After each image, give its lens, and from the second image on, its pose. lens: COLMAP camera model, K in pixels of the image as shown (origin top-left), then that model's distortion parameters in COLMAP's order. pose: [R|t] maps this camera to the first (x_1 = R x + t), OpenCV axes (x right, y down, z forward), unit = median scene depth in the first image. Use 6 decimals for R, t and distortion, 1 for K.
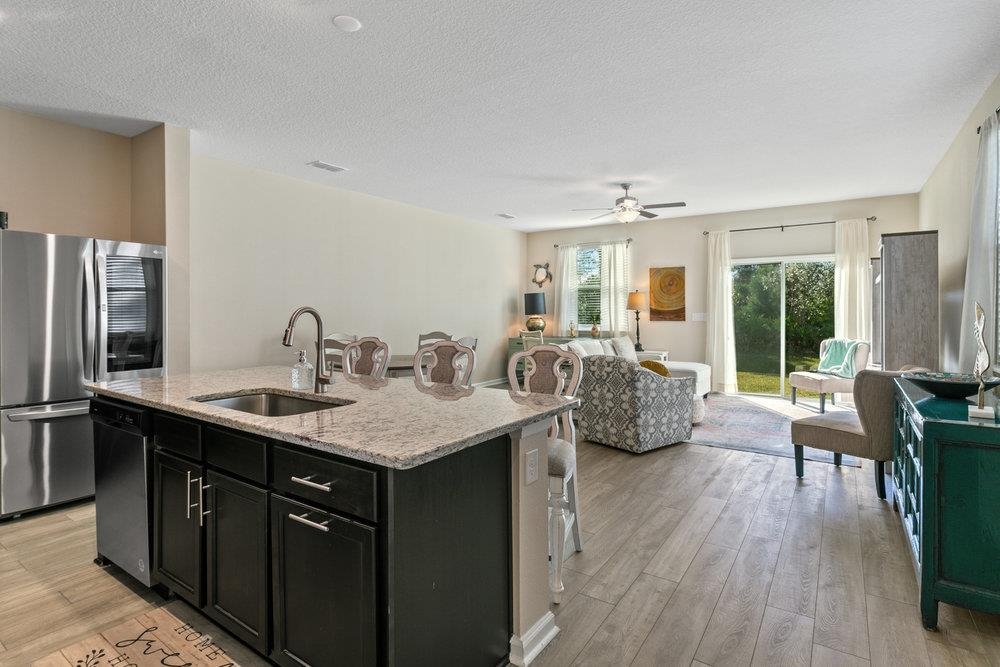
lens RADIAL K [[501.7, 0, 501.1], [0, 501.7, 311.7], [0, 0, 1]] dist [-0.001513, -0.000003]
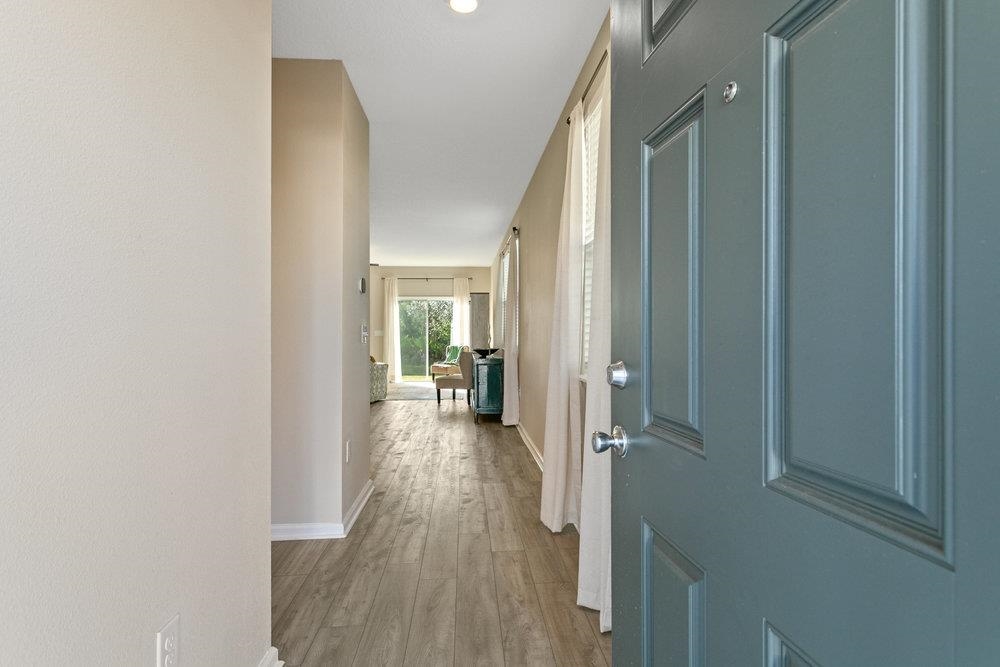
lens RADIAL K [[501.3, 0, 496.0], [0, 501.3, 332.8], [0, 0, 1]] dist [0.001841, 0.001264]
pose [[0.785390, 0.001857, 0.618998, -0.289221], [0.001004, 0.999990, -0.004274, 0.018065], [-0.619000, 0.003978, 0.785381, -0.447917]]
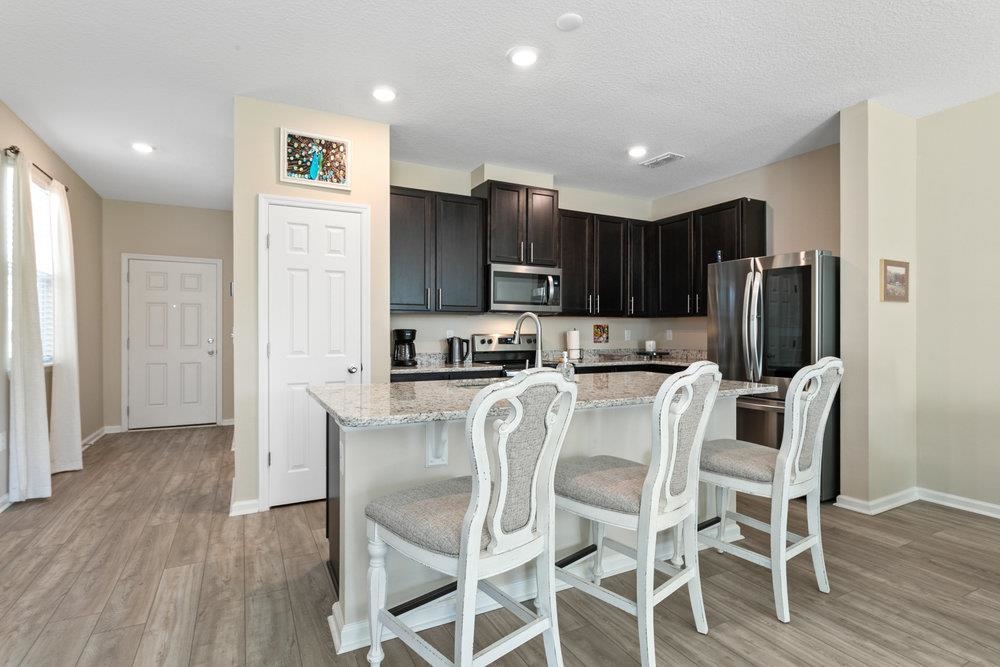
lens RADIAL K [[501.3, 0, 496.0], [0, 501.3, 332.8], [0, 0, 1]] dist [0.001841, 0.001264]
pose [[-0.482442, -0.000196, -0.875928, 0.222287], [-0.005282, 0.999982, 0.002685, 0.011625], [0.875912, 0.005922, -0.482435, 0.481852]]
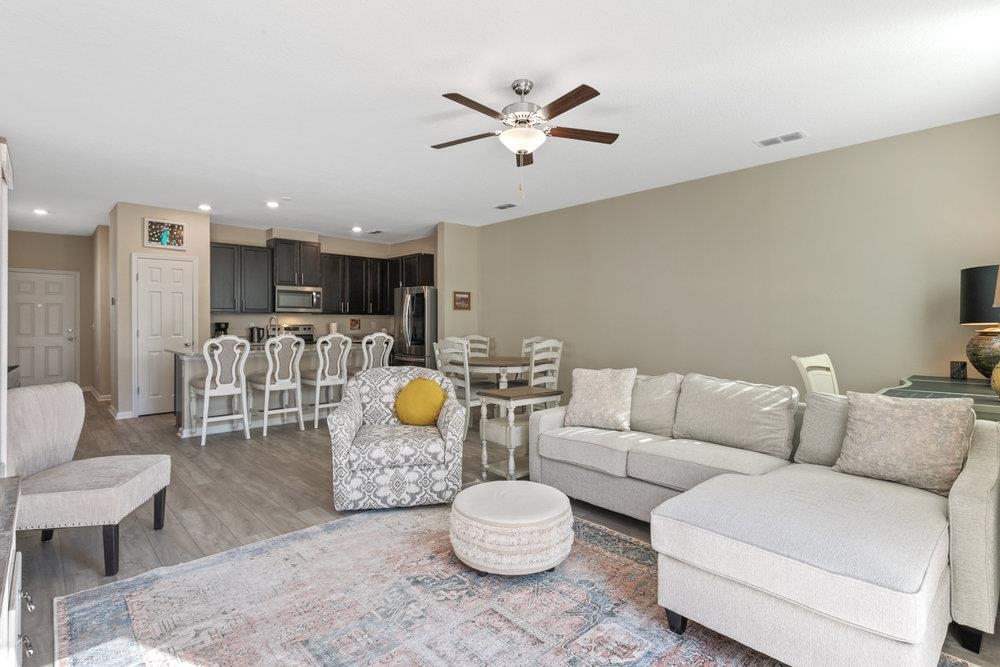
lens RADIAL K [[497.7, 0, 500.8], [0, 497.7, 322.5], [0, 0, 1]] dist [0.000777, 0.000381]
pose [[-0.218010, 0.000713, -0.975946, 0.646514], [-0.002685, 0.999996, 0.001330, 0.006593], [0.975943, 0.002910, -0.218007, 0.902166]]
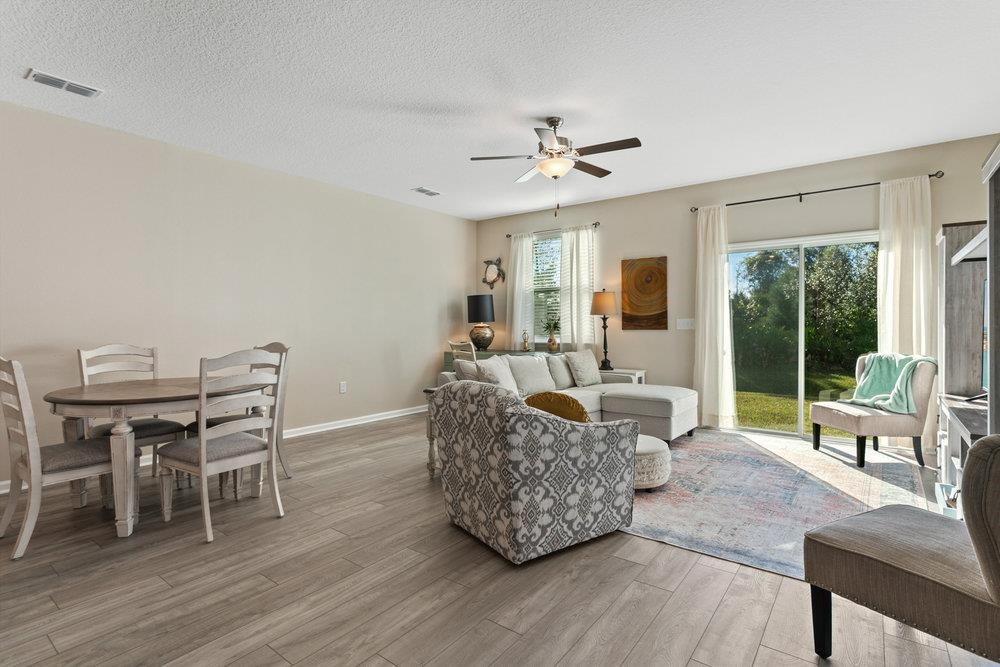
lens RADIAL K [[490.5, 0, 497.1], [0, 490.5, 328.9], [0, 0, 1]] dist [-0.005273, -0.000227]
pose [[0.998467, -0.000846, -0.055340, 0.172739], [0.001137, 0.999986, 0.005229, 0.015092], [0.055335, -0.005283, 0.998454, 0.288379]]
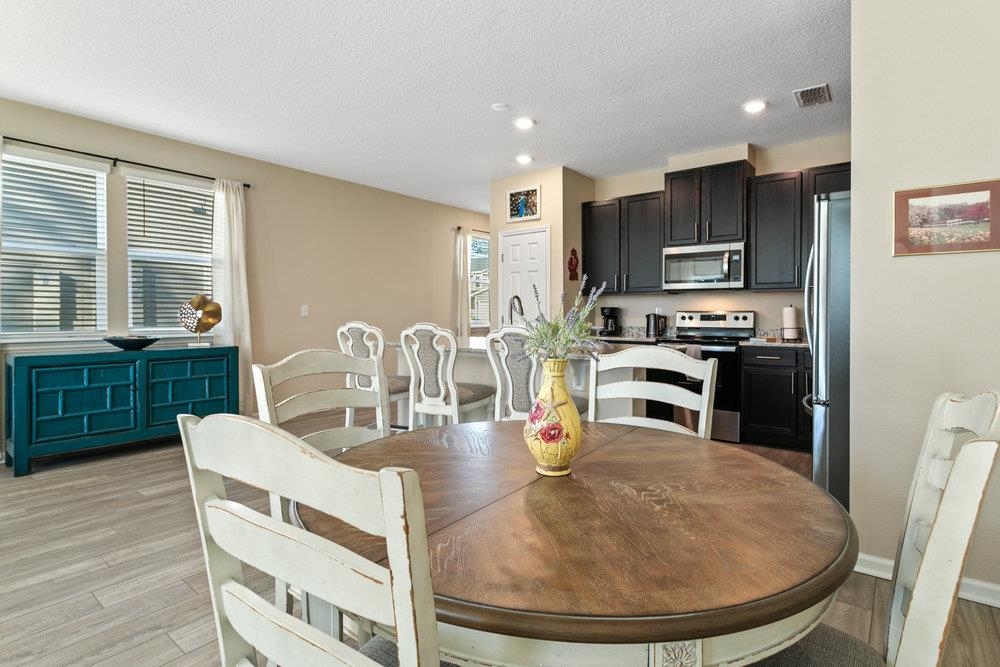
lens RADIAL K [[497.7, 0, 500.8], [0, 497.7, 322.5], [0, 0, 1]] dist [0.000777, 0.000381]
pose [[-0.996335, -0.004277, 0.085431, -0.154692], [-0.002013, 0.999645, 0.026566, 0.013247], [-0.085515, 0.026297, -0.995990, 0.892721]]
